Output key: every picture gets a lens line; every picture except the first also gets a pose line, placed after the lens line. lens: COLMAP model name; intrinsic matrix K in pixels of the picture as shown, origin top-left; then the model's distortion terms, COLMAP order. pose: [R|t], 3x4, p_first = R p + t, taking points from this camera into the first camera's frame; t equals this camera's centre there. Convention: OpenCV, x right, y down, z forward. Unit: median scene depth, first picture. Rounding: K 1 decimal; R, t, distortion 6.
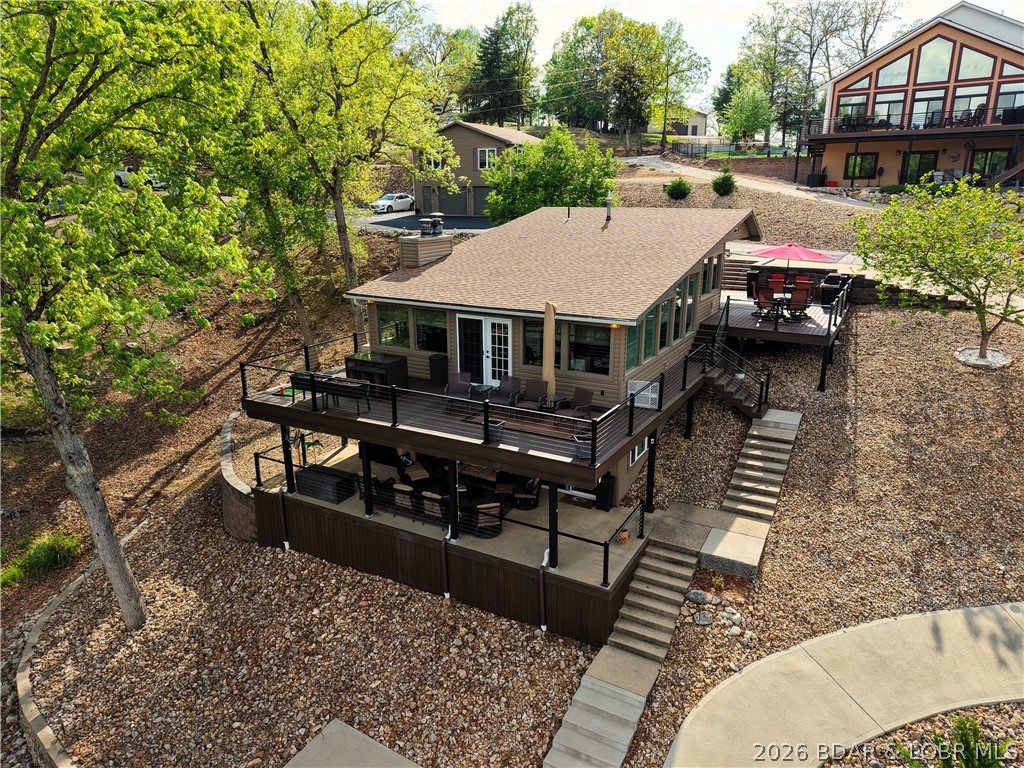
lens RADIAL K [[691.8, 0, 504.1], [0, 691.8, 385.2], [0, 0, 1]] dist [0.026673, -0.028402]
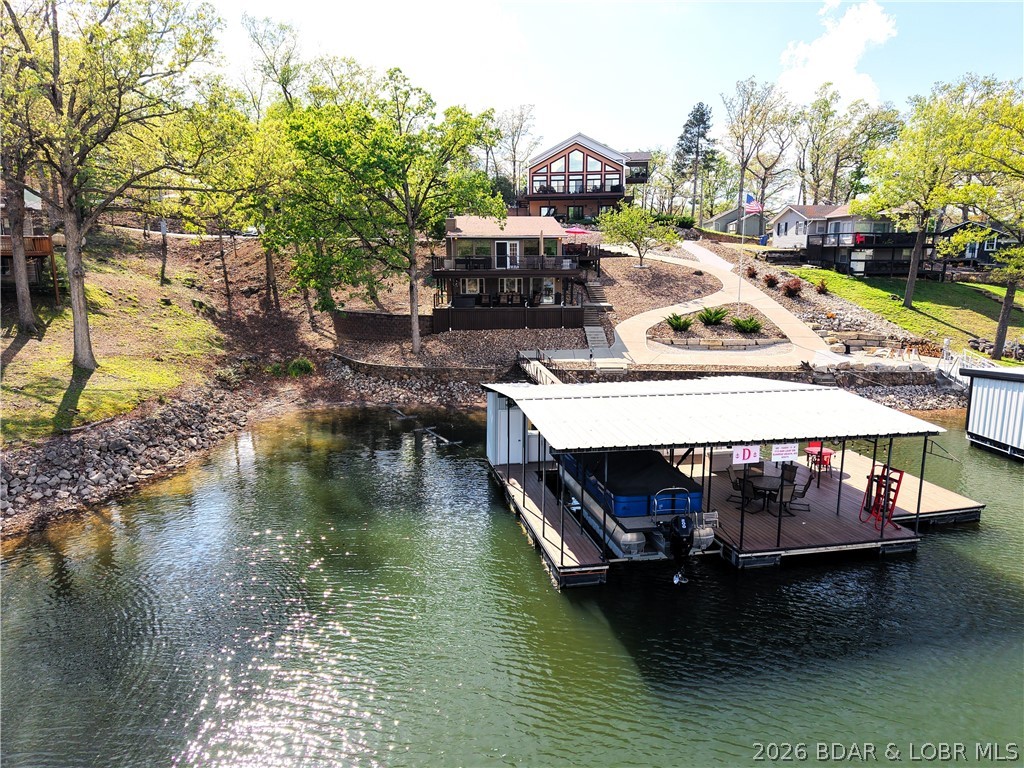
lens RADIAL K [[691.8, 0, 518.0], [0, 691.8, 385.9], [0, 0, 1]] dist [0.026673, -0.028402]
pose [[0.849045, -0.091323, 0.520367, -0.594838], [0.142562, 0.988013, -0.059215, 0.255582], [-0.508722, 0.124461, 0.851887, -0.512225]]
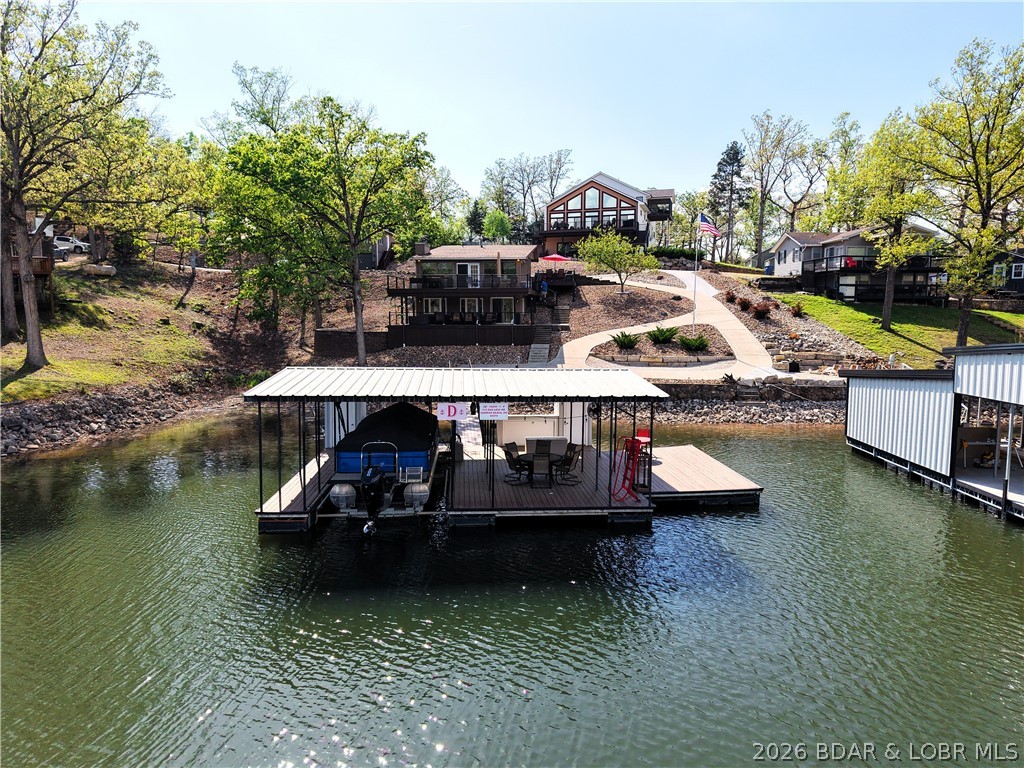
lens RADIAL K [[691.8, 0, 514.0], [0, 691.8, 384.0], [0, 0, 1]] dist [0.026673, -0.028402]
pose [[0.914342, -0.037454, 0.403207, -0.411869], [0.107487, 0.982443, -0.152488, 0.338715], [-0.390417, 0.182766, 0.902314, -0.617834]]
